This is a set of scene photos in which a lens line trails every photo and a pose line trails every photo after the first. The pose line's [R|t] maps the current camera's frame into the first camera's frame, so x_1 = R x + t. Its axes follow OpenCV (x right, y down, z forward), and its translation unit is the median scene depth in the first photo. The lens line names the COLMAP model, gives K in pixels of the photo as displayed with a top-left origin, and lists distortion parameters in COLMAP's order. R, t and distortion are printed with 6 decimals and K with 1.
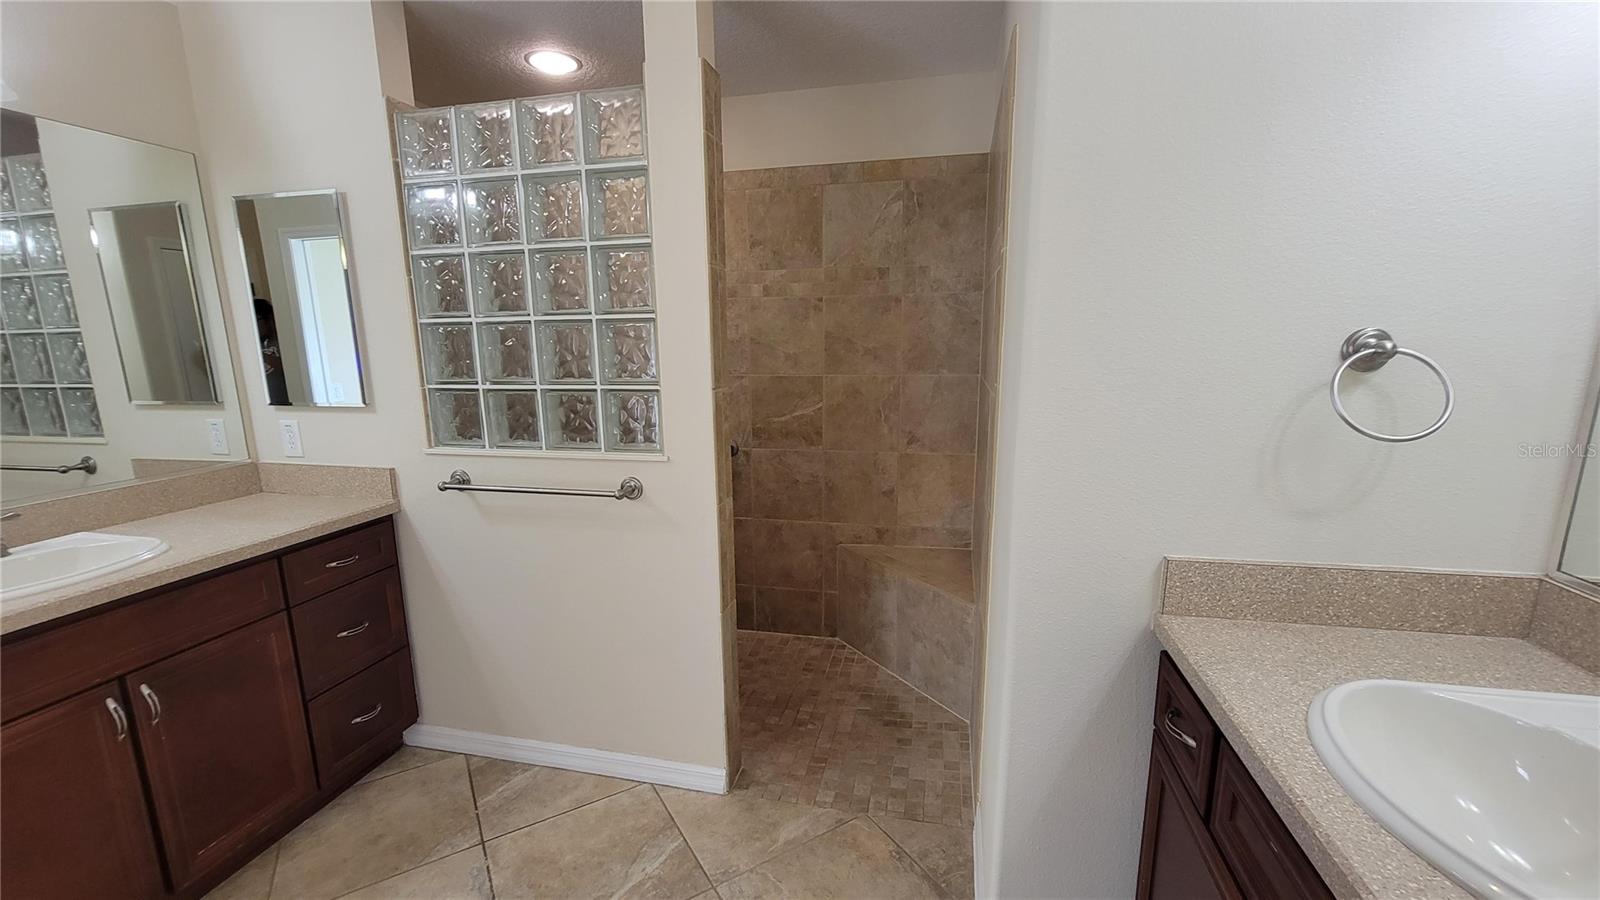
lens RADIAL K [[654.9, 0, 794.9], [0, 654.9, 476.9], [0, 0, 1]] dist [-0.007120, 0.002201]
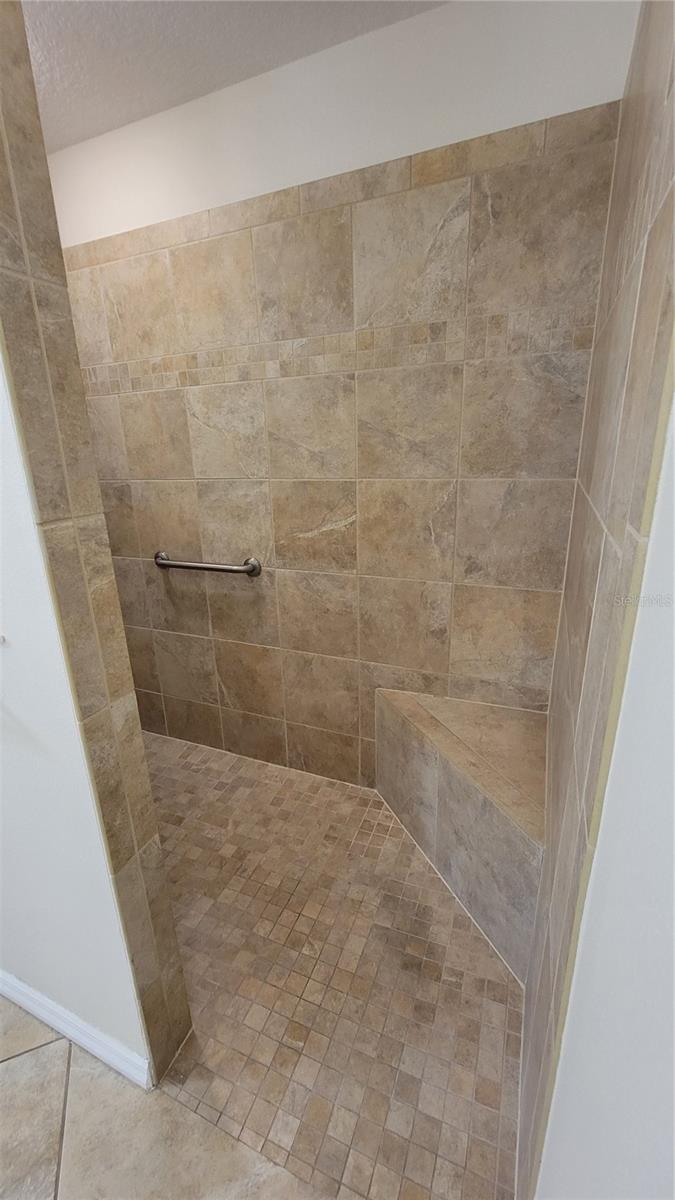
lens RADIAL K [[491.2, 0, 317.8], [0, 491.2, 597.2], [0, 0, 1]] dist [-0.007120, 0.002201]
pose [[0.980843, 0.035019, -0.191627, 0.118286], [-0.014408, 0.994056, 0.107908, -0.082882], [0.194267, -0.103080, 0.975518, 0.430323]]
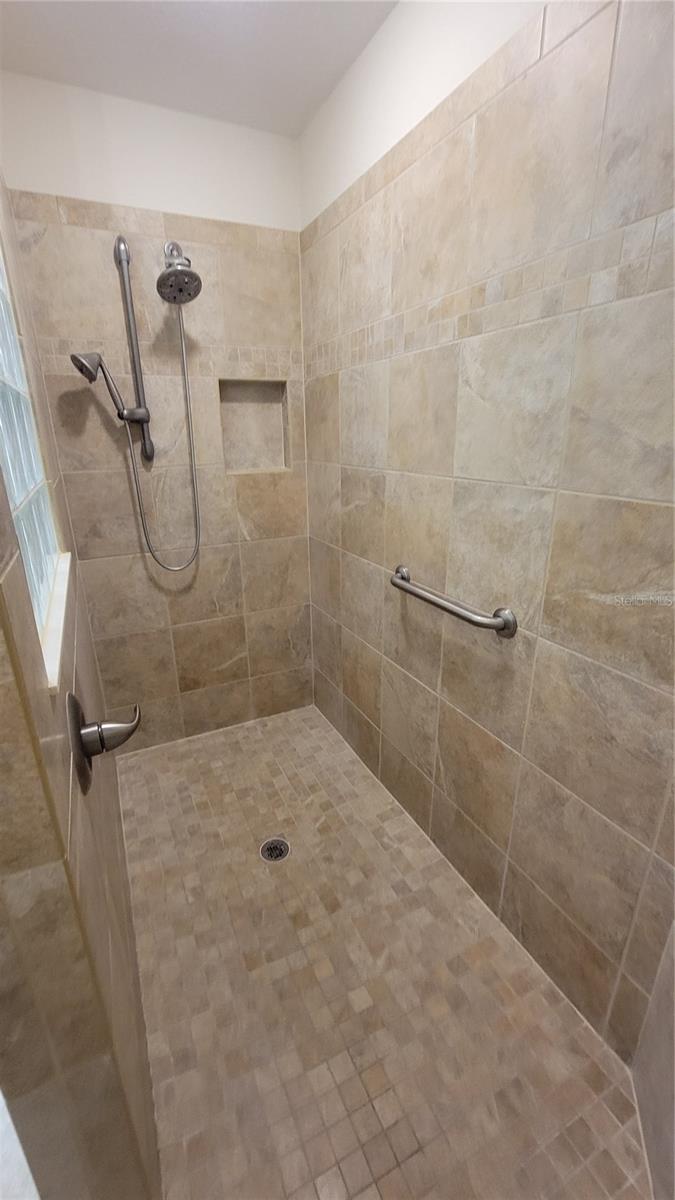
lens RADIAL K [[491.2, 0, 319.1], [0, 491.2, 599.9], [0, 0, 1]] dist [-0.007120, 0.002201]
pose [[0.615649, 0.257318, -0.744824, 0.114825], [-0.150931, 0.966190, 0.209040, -0.136136], [0.773431, -0.016278, 0.633671, 0.685512]]
